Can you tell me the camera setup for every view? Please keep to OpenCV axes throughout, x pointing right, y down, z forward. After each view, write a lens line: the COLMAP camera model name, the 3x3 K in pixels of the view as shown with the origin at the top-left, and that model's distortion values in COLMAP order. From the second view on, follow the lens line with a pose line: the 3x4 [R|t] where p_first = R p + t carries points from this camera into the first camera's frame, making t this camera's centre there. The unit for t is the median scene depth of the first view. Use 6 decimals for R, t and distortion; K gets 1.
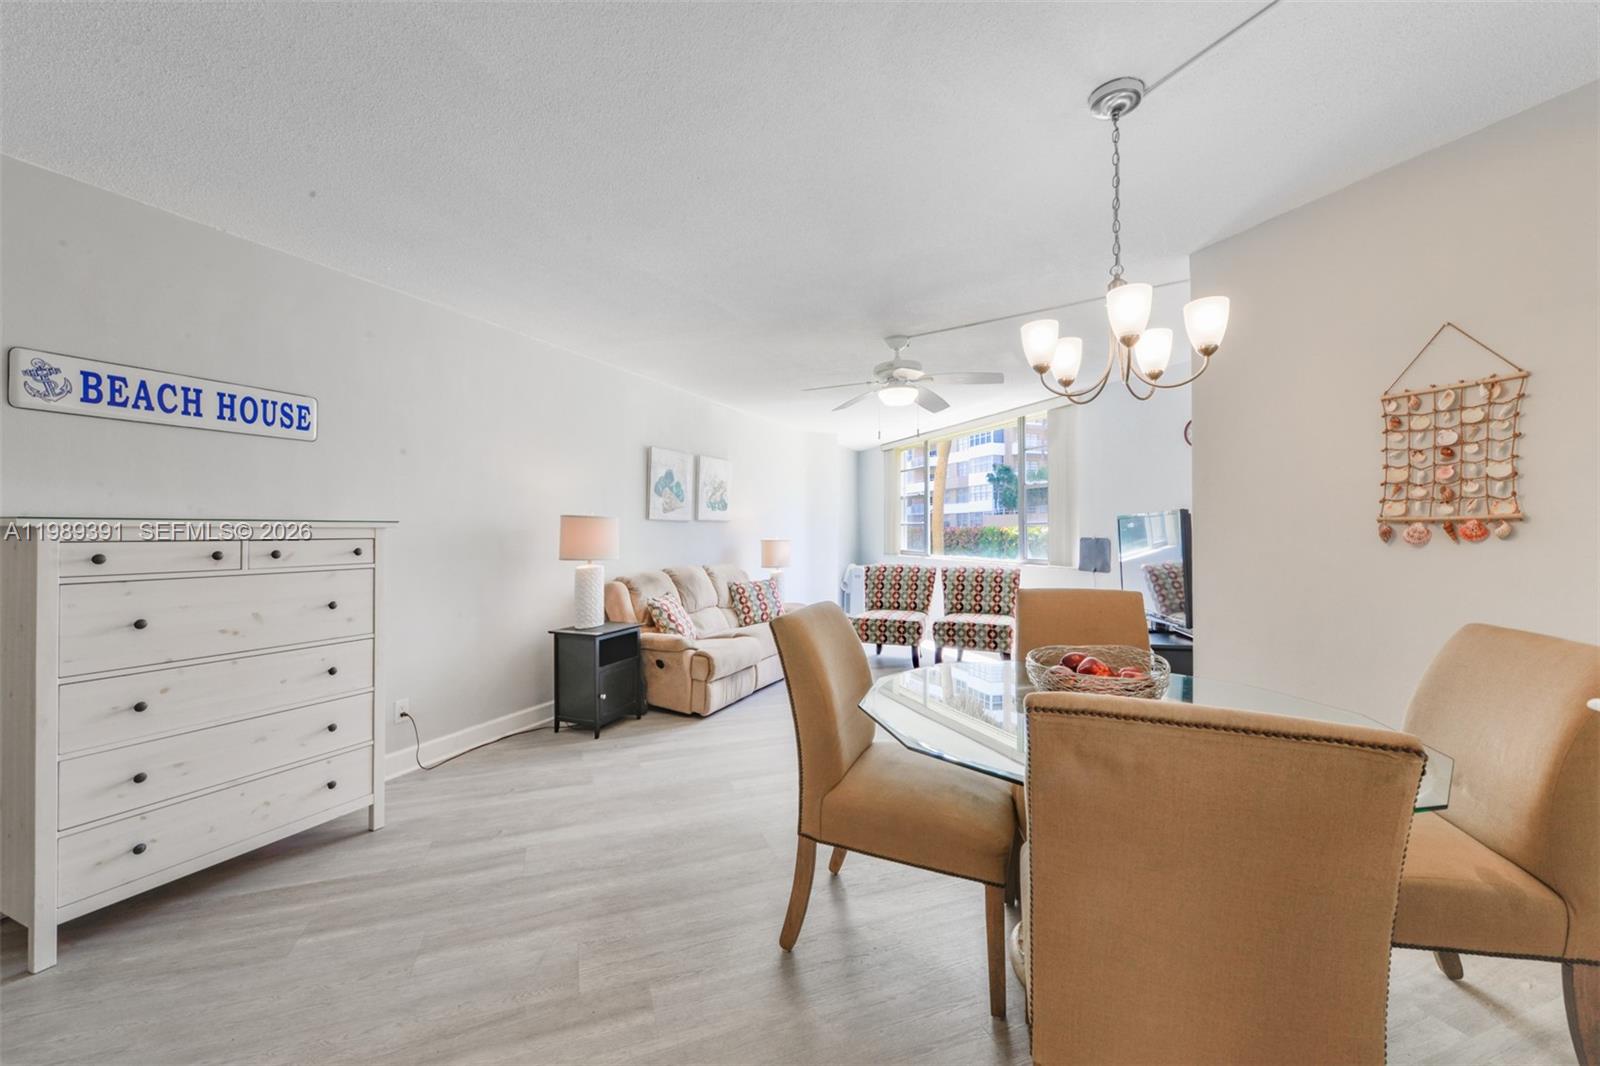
lens RADIAL K [[632.5, 0, 799.0], [0, 632.5, 524.6], [0, 0, 1]] dist [0.004193, -0.002169]
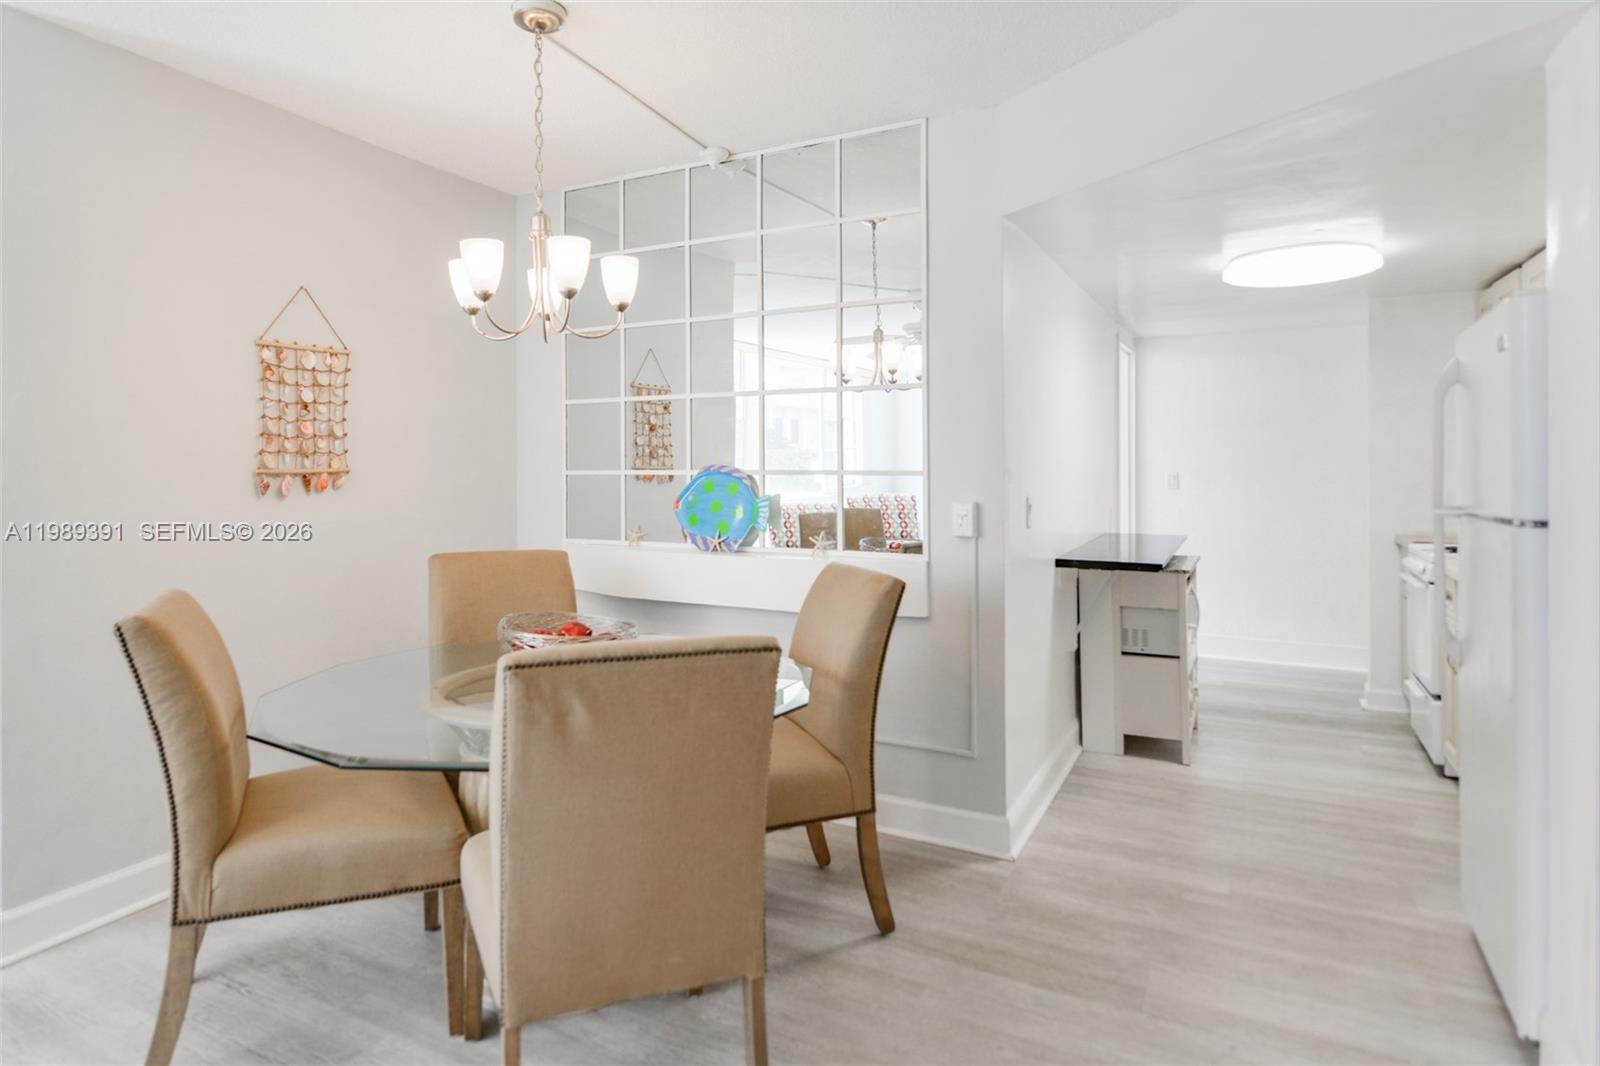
lens RADIAL K [[914.5, 0, 737.9], [0, 914.5, 463.8], [0, 0, 1]] dist [0.004522, -0.004497]
pose [[-0.648936, 0.006902, 0.760812, -0.307807], [0.001750, 0.999970, -0.007579, -0.004775], [-0.760841, -0.003587, -0.648928, 0.729403]]
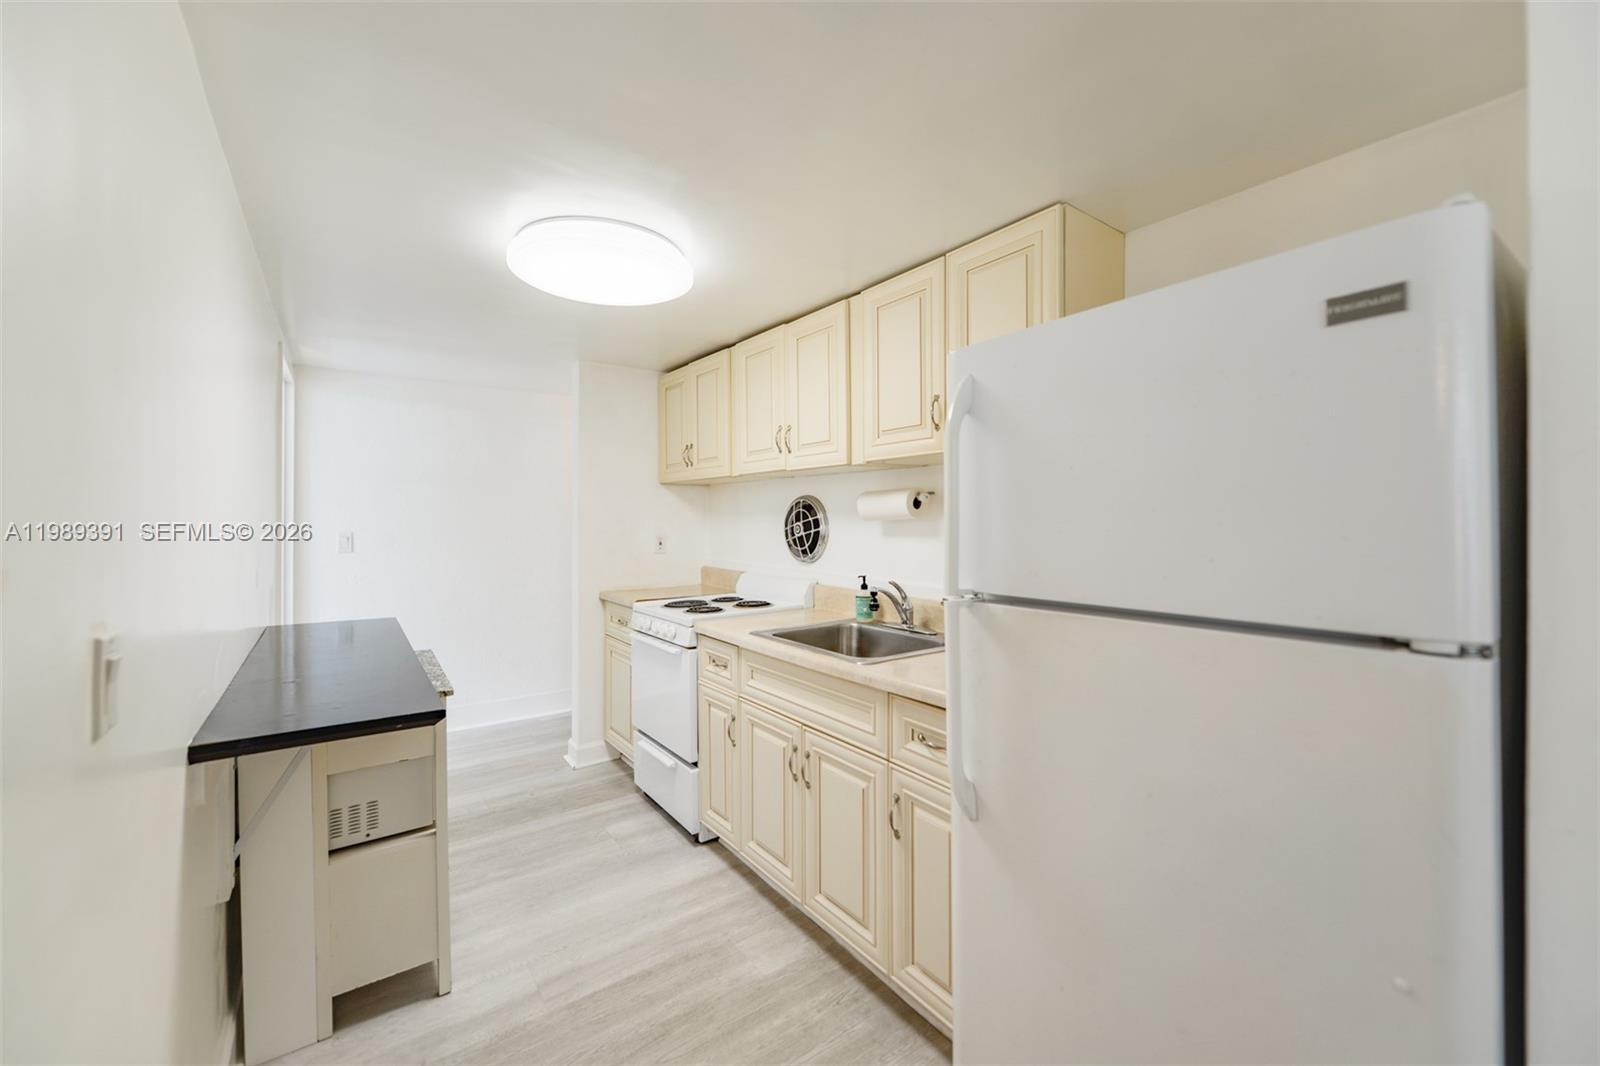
lens RADIAL K [[632.5, 0, 794.3], [0, 632.5, 519.4], [0, 0, 1]] dist [0.004193, -0.002169]
pose [[-0.963737, 0.001280, -0.266849, 0.005366], [0.003201, 0.999972, -0.006766, -0.010908], [0.266833, -0.007375, -0.963715, 0.224312]]
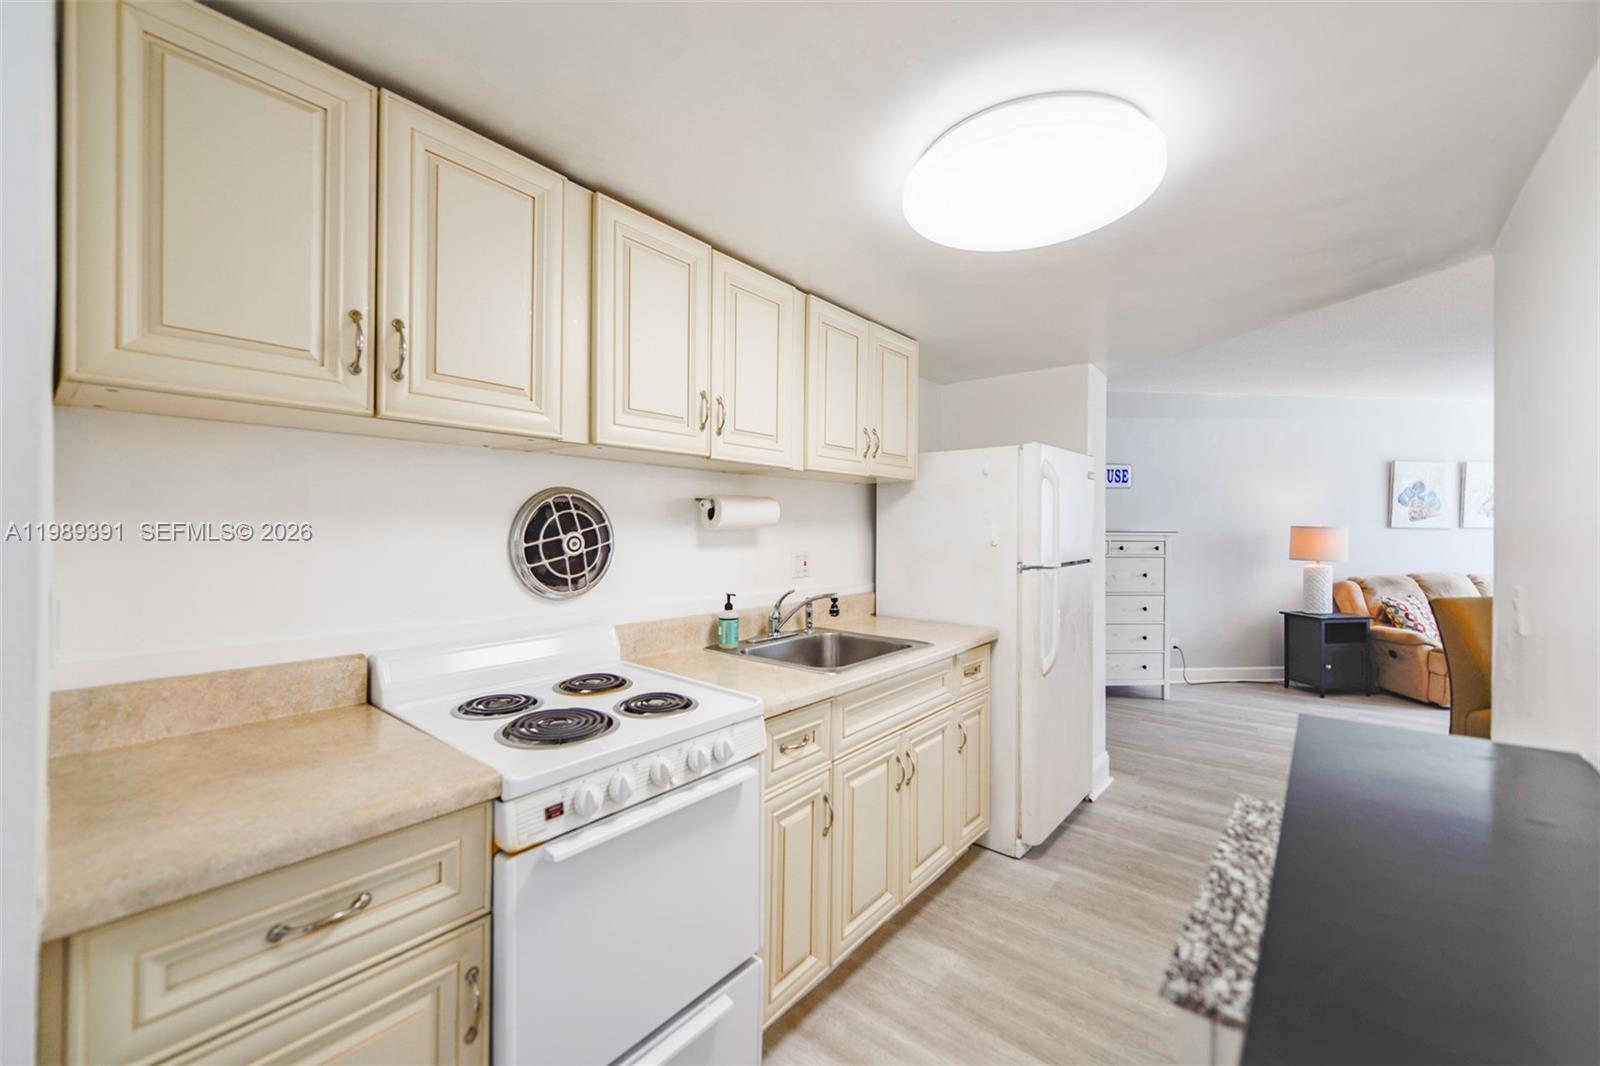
lens RADIAL K [[632.5, 0, 790.5], [0, 632.5, 527.2], [0, 0, 1]] dist [0.004193, -0.002169]
pose [[0.492913, 0.004844, -0.870065, 0.254598], [-0.000435, 0.999986, 0.005321, -0.018125], [0.870078, -0.002244, 0.492908, -0.551458]]
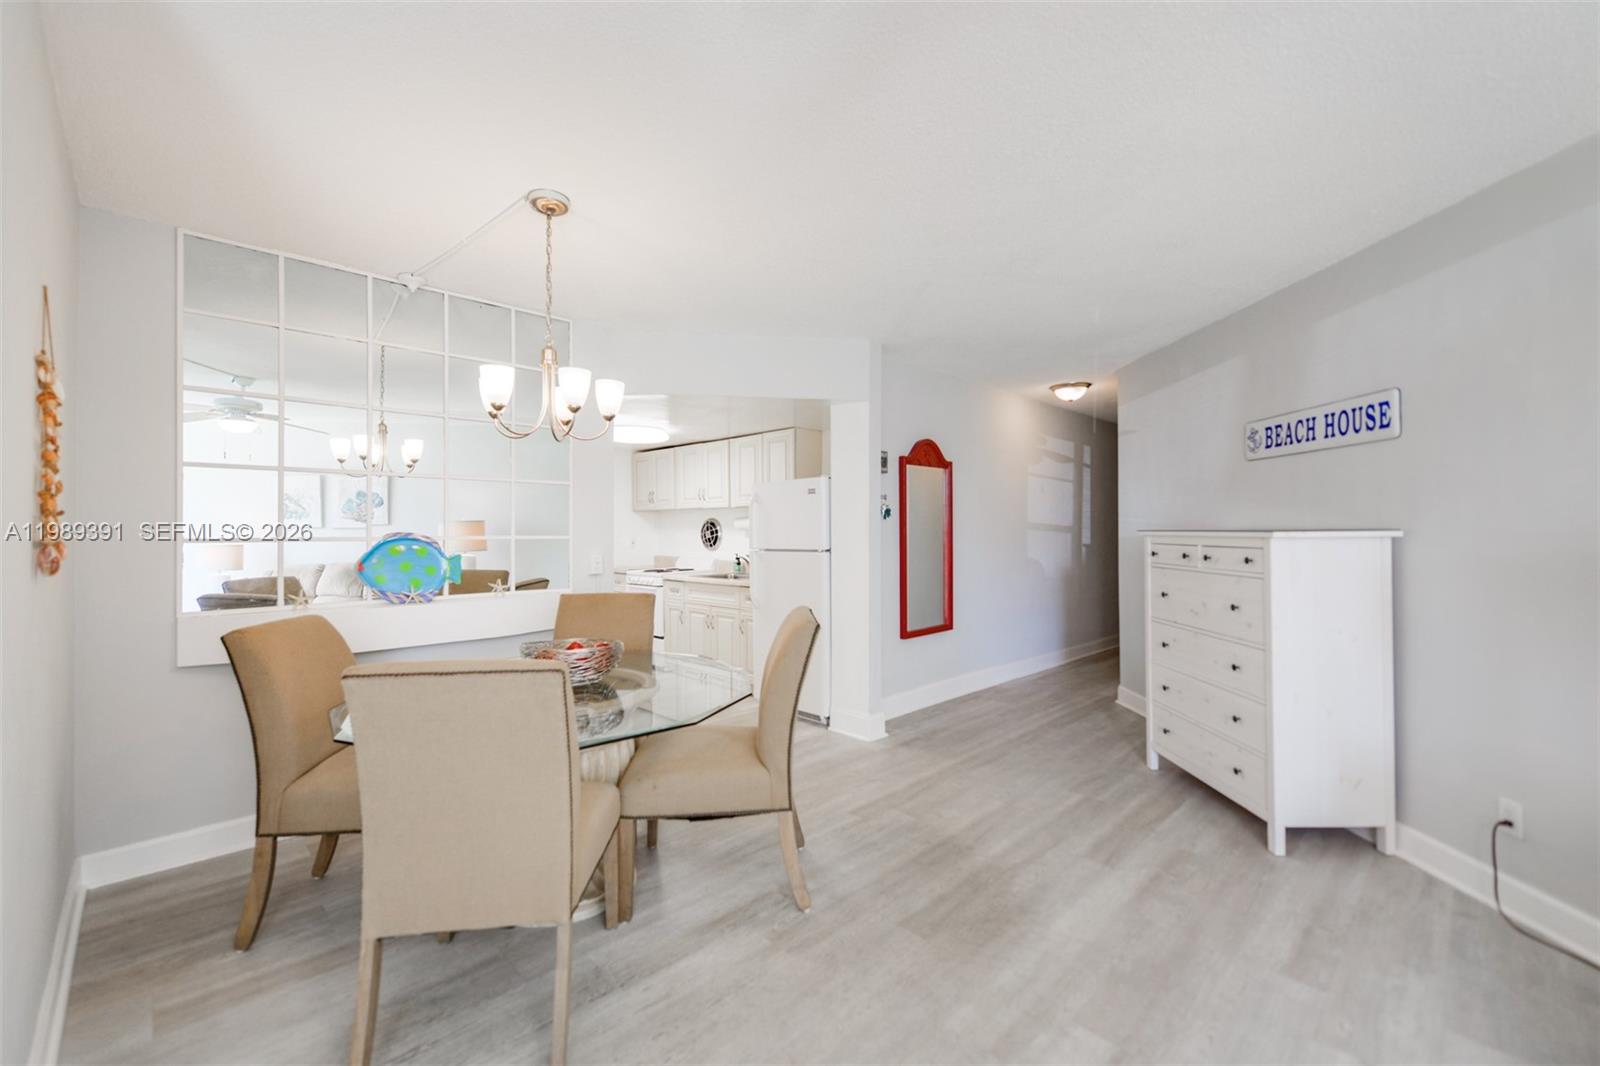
lens RADIAL K [[662.5, 0, 792.6], [0, 662.5, 532.3], [0, 0, 1]] dist [0.003269, -0.000241]
pose [[-0.915499, 0.007210, -0.402255, 0.258721], [0.008914, 0.999957, -0.002363, -0.004219], [0.402221, -0.005749, -0.915525, 1.057716]]
